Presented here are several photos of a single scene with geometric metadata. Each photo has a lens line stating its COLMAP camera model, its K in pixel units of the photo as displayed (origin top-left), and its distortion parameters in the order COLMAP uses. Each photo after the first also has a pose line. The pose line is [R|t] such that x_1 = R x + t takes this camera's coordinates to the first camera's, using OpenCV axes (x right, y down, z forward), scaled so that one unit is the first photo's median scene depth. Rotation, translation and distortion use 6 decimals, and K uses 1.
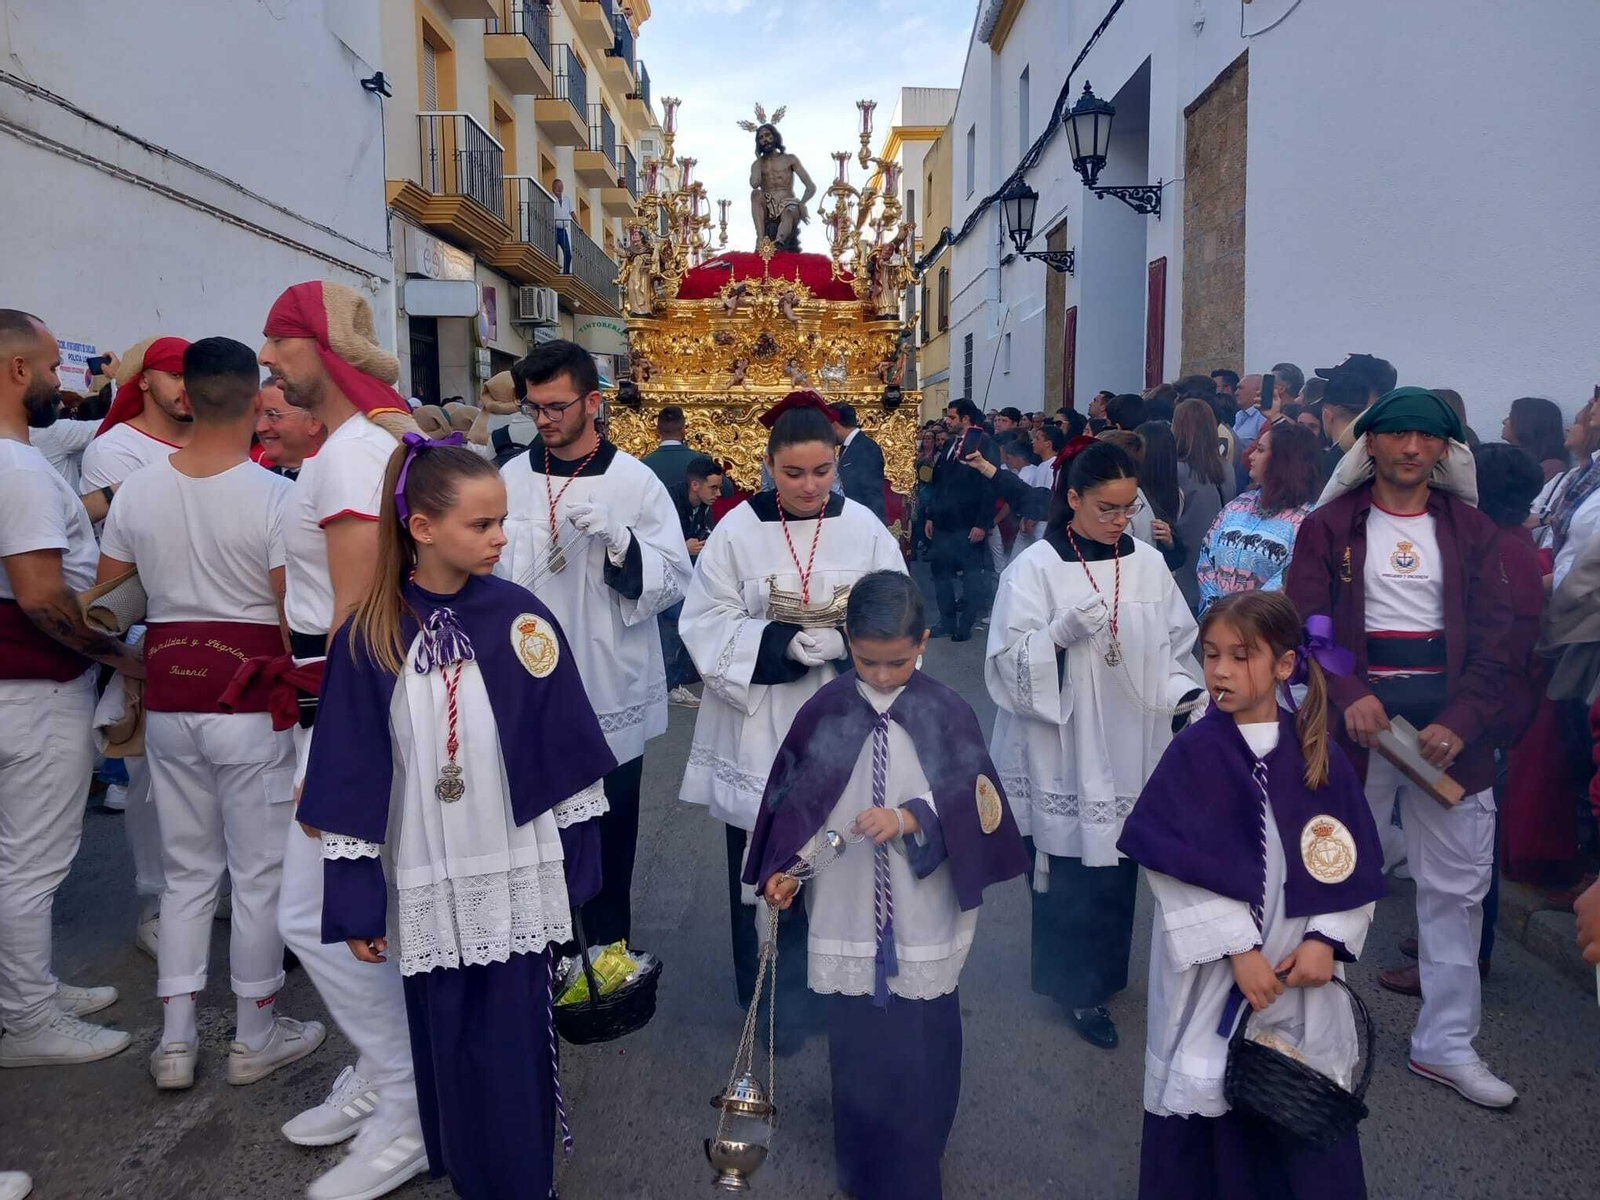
lens RADIAL K [[1327.1, 0, 799.6], [0, 1327.1, 589.0], [0, 0, 1]] dist [0.247336, -0.695534]
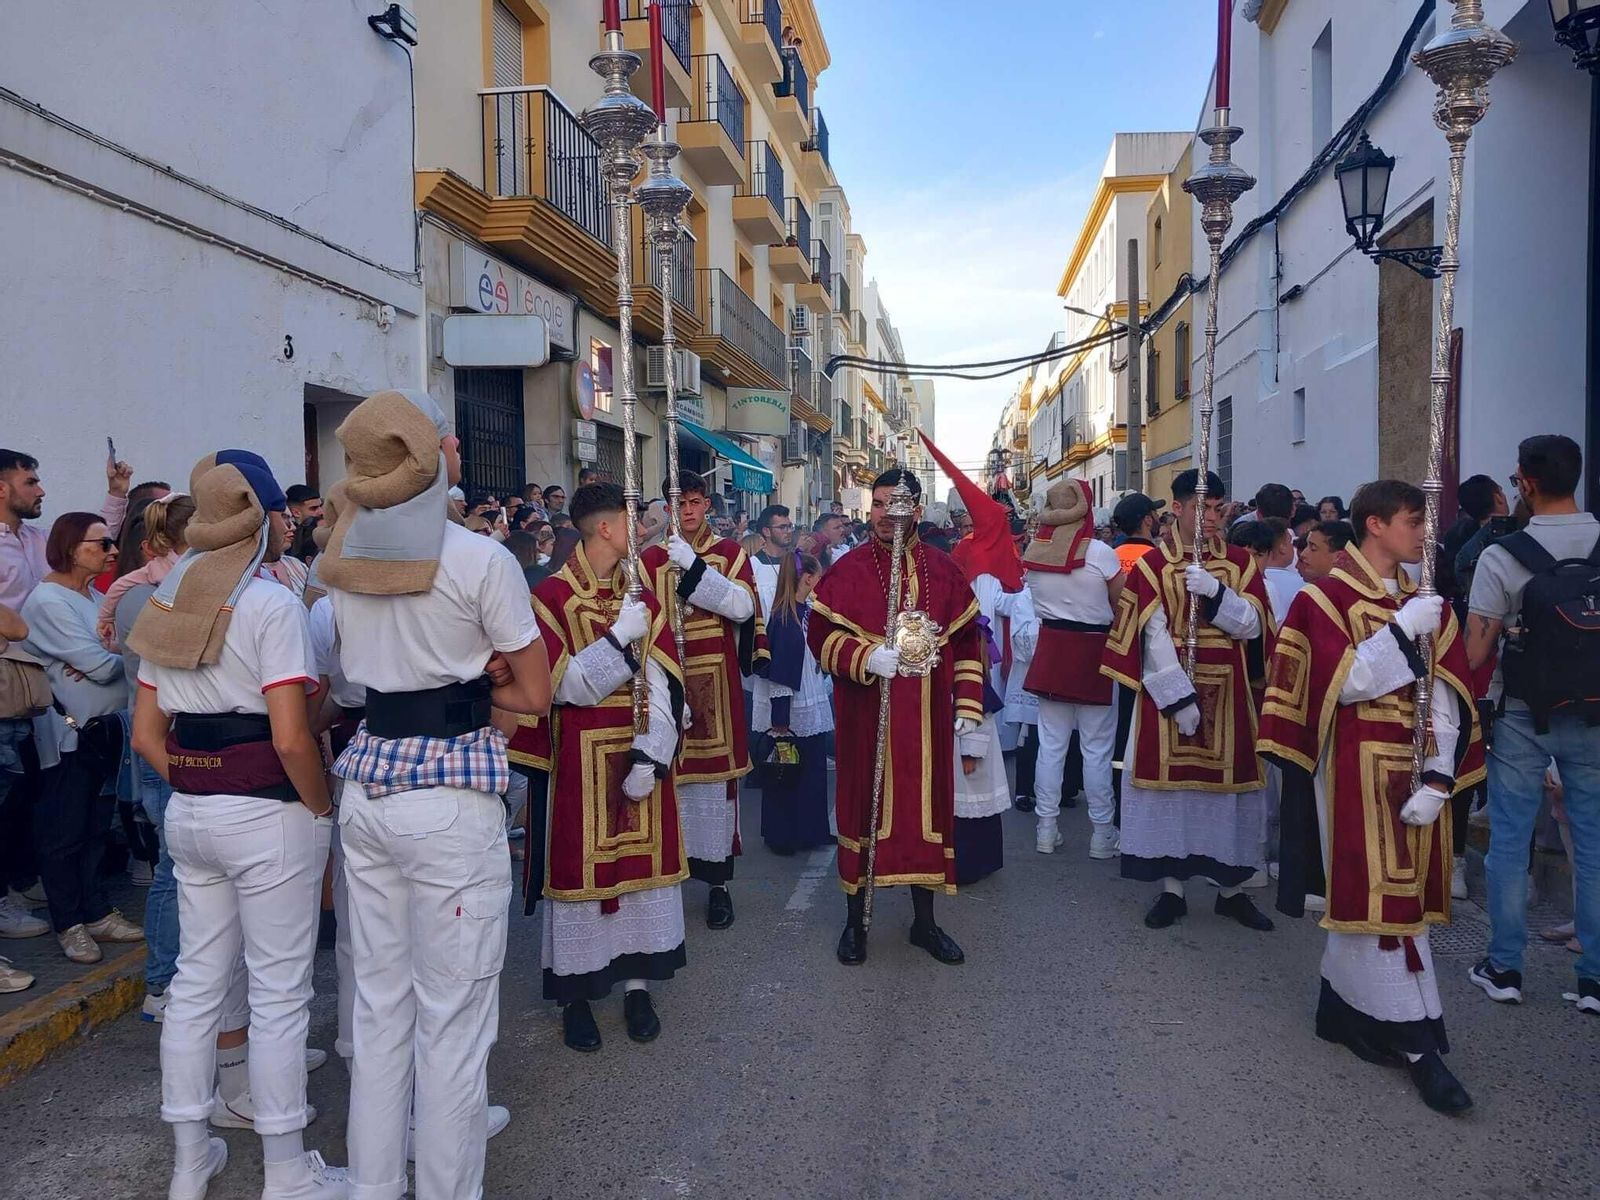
lens RADIAL K [[1327.1, 0, 799.6], [0, 1327.1, 589.0], [0, 0, 1]] dist [0.247336, -0.695534]
pose [[0.990157, -0.002604, -0.139940, -0.005955], [-0.007050, 0.997630, -0.068441, -0.016060], [0.139787, 0.068753, 0.987792, 0.131982]]
